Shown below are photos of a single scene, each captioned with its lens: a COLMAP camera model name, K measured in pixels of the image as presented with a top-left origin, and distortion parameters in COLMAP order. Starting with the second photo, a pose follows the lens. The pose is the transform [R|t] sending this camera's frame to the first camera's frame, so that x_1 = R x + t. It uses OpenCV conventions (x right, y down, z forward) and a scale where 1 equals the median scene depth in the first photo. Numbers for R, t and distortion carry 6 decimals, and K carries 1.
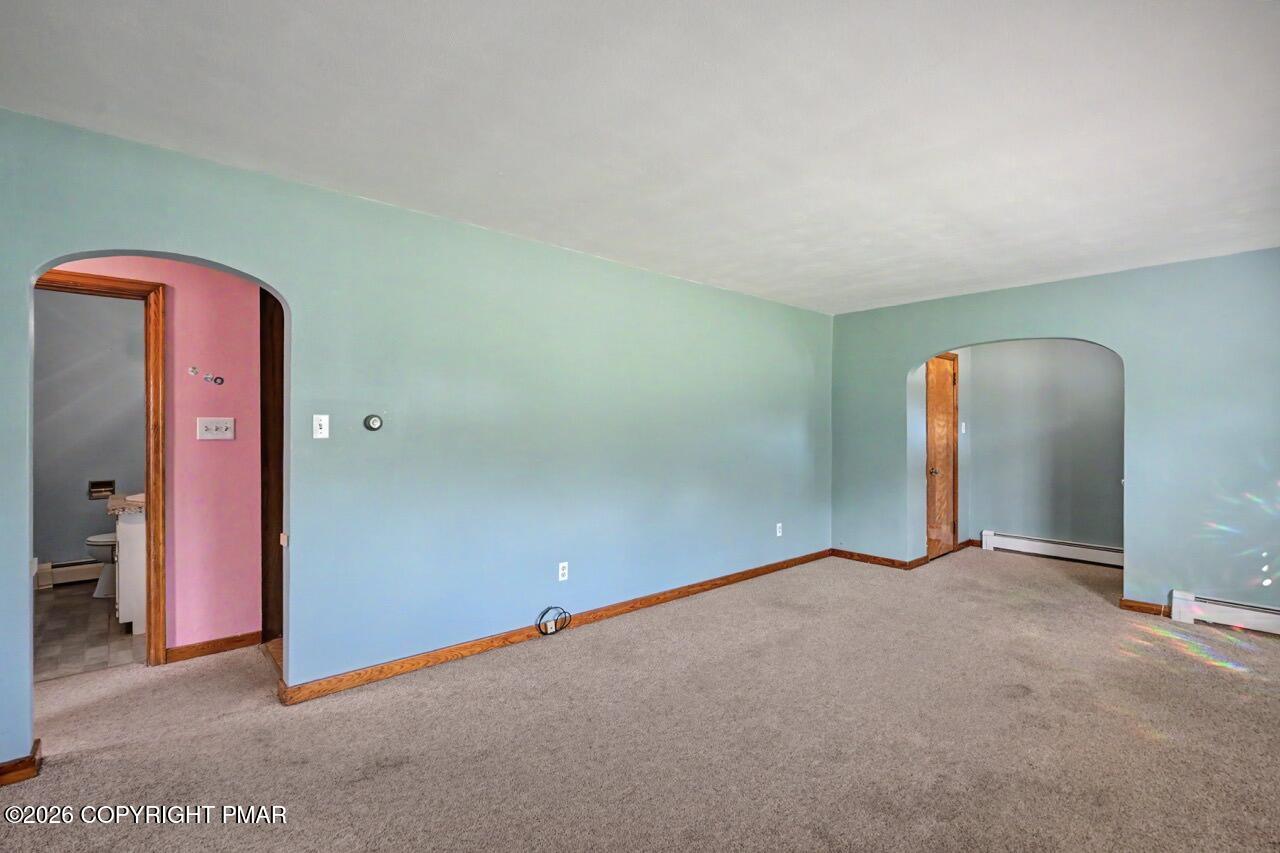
lens RADIAL K [[591.7, 0, 640.5], [0, 591.7, 427.2], [0, 0, 1]] dist [0.001879, 0.000243]
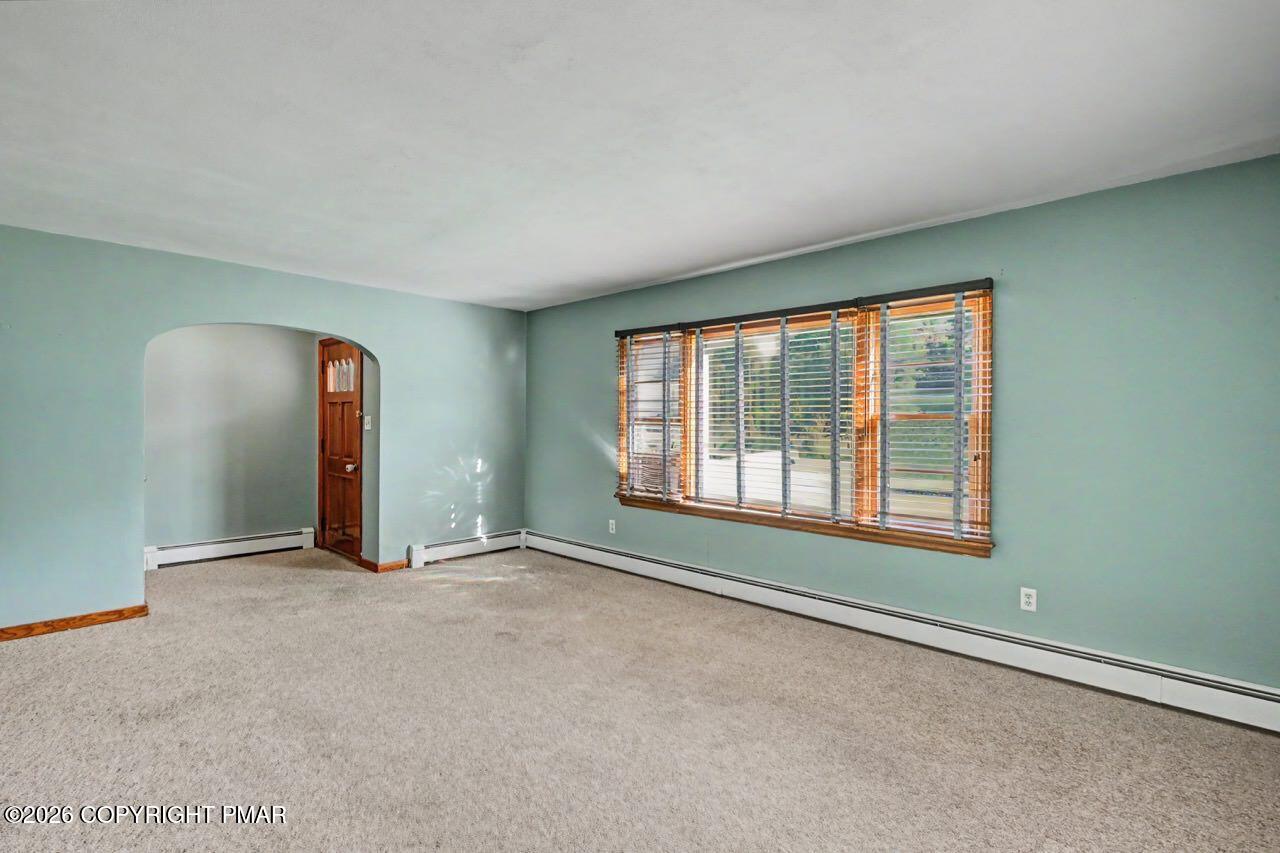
lens RADIAL K [[594.6, 0, 640.5], [0, 594.6, 424.1], [0, 0, 1]] dist [-0.000440, -0.000371]
pose [[-0.103918, -0.002207, 0.994583, -0.491107], [-0.003646, 0.999992, 0.001838, 0.002352], [-0.994579, -0.003435, -0.103925, 0.685271]]
